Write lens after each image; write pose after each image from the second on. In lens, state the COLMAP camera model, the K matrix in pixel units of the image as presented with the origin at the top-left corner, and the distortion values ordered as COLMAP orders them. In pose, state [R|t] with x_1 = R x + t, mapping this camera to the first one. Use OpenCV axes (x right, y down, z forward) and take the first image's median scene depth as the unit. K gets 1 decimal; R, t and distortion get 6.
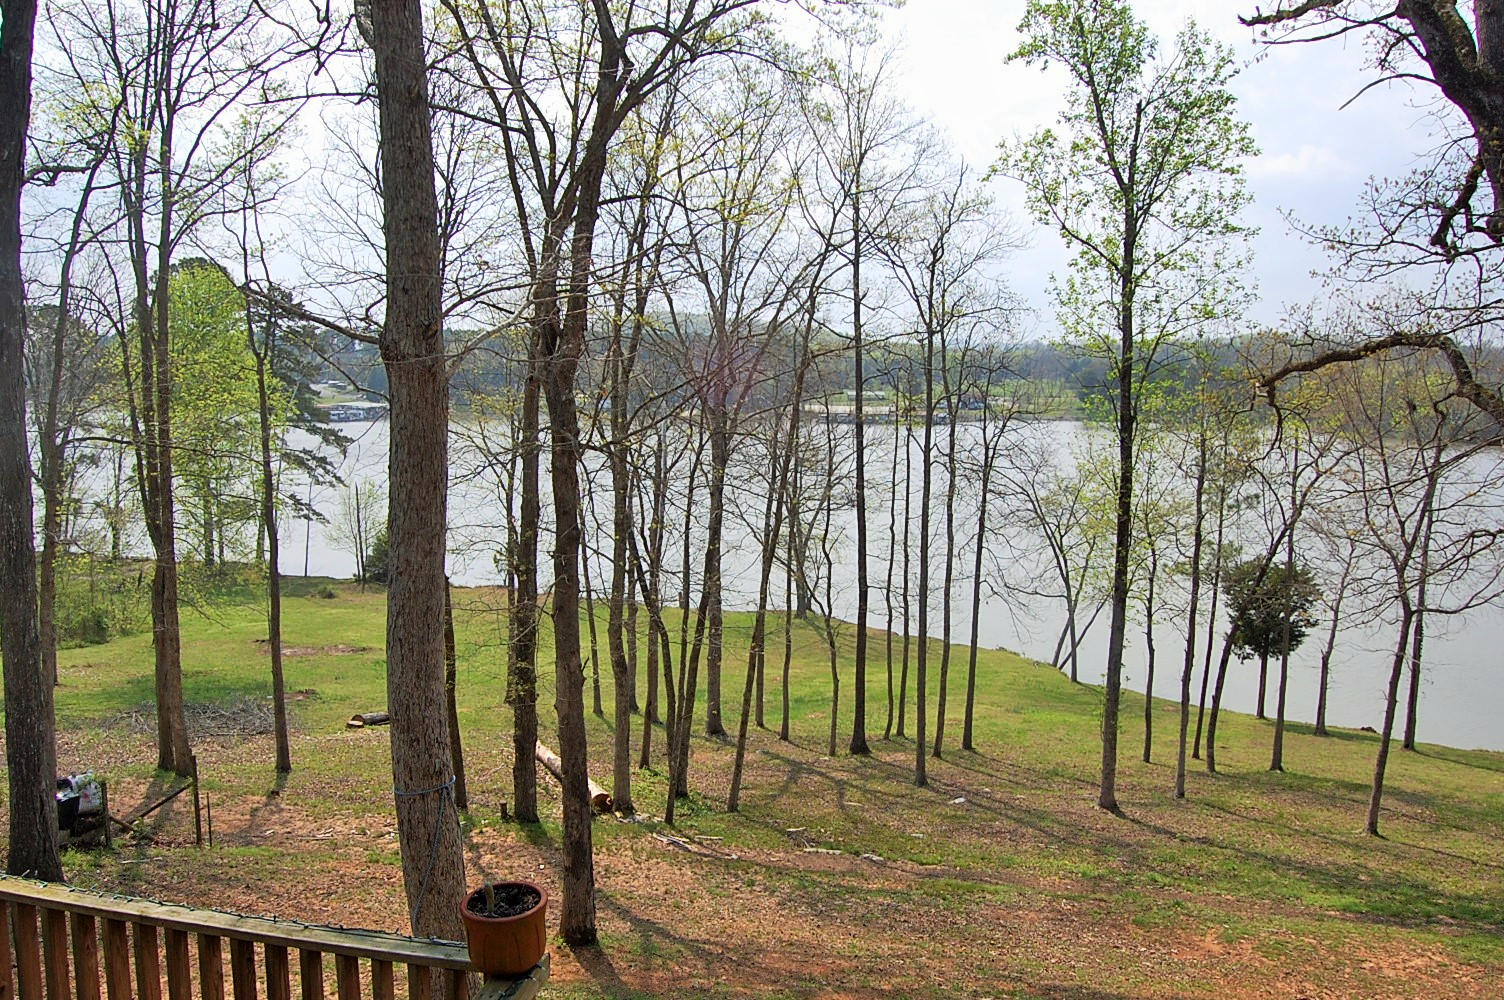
lens RADIAL K [[1175.2, 0, 758.3], [0, 1175.2, 494.6], [0, 0, 1]] dist [-0.092508, 0.034117]
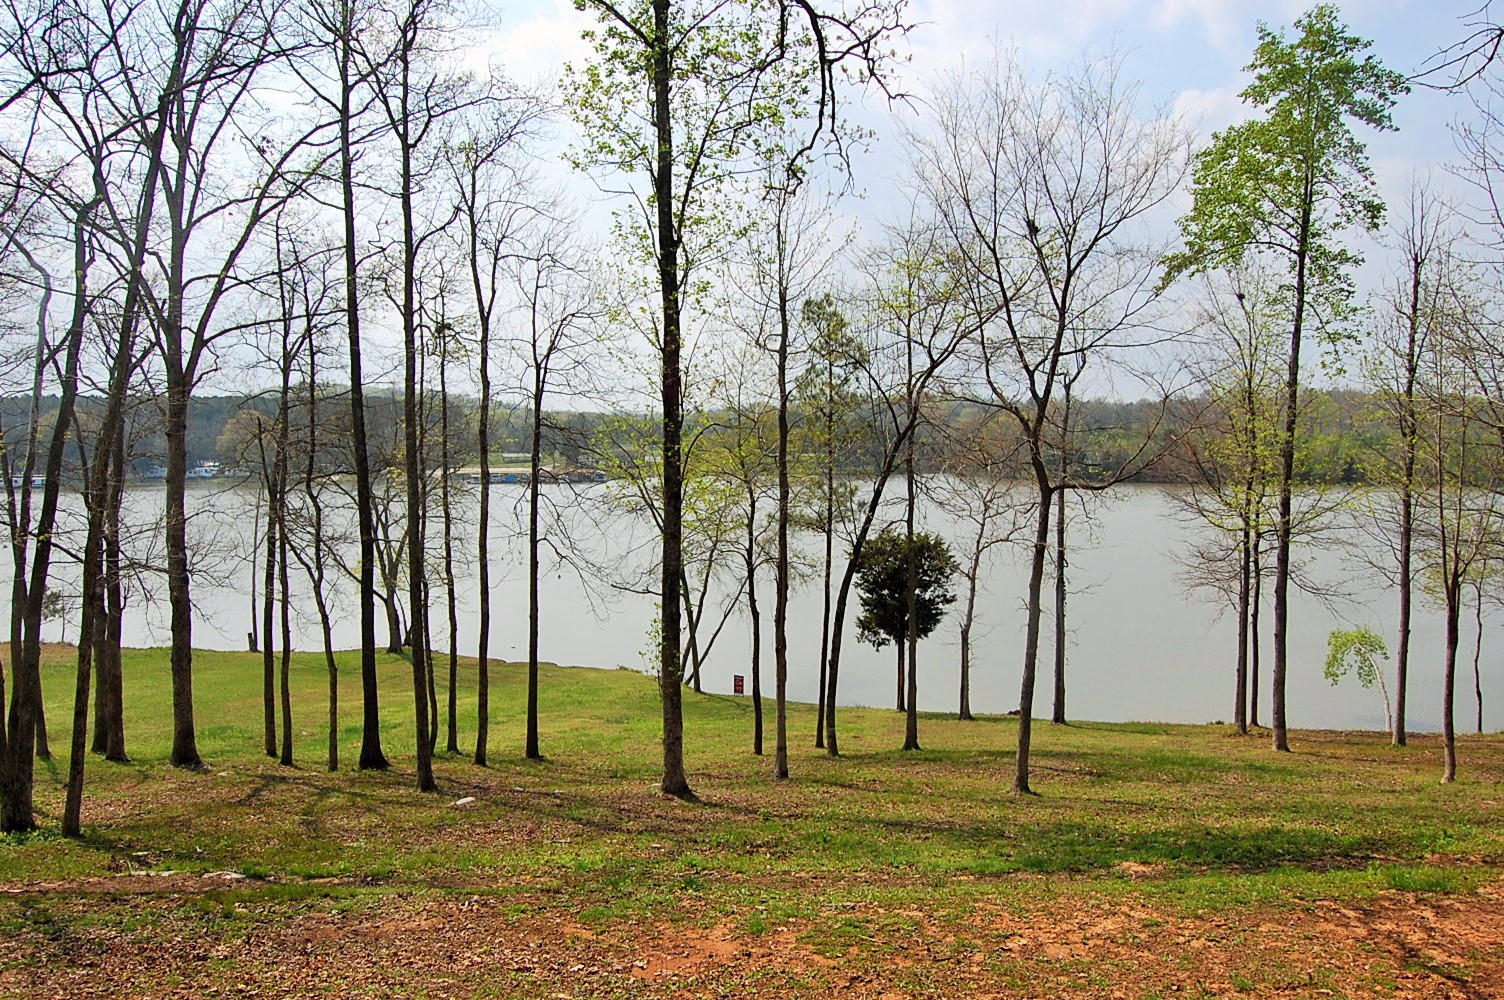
lens RADIAL K [[1175.2, 0, 746.3], [0, 1175.2, 506.5], [0, 0, 1]] dist [-0.092508, 0.034117]
pose [[0.963336, -0.035841, 0.265895, 0.099532], [0.049750, 0.997713, -0.045759, 0.081269], [-0.263647, 0.057309, 0.962915, 0.179260]]
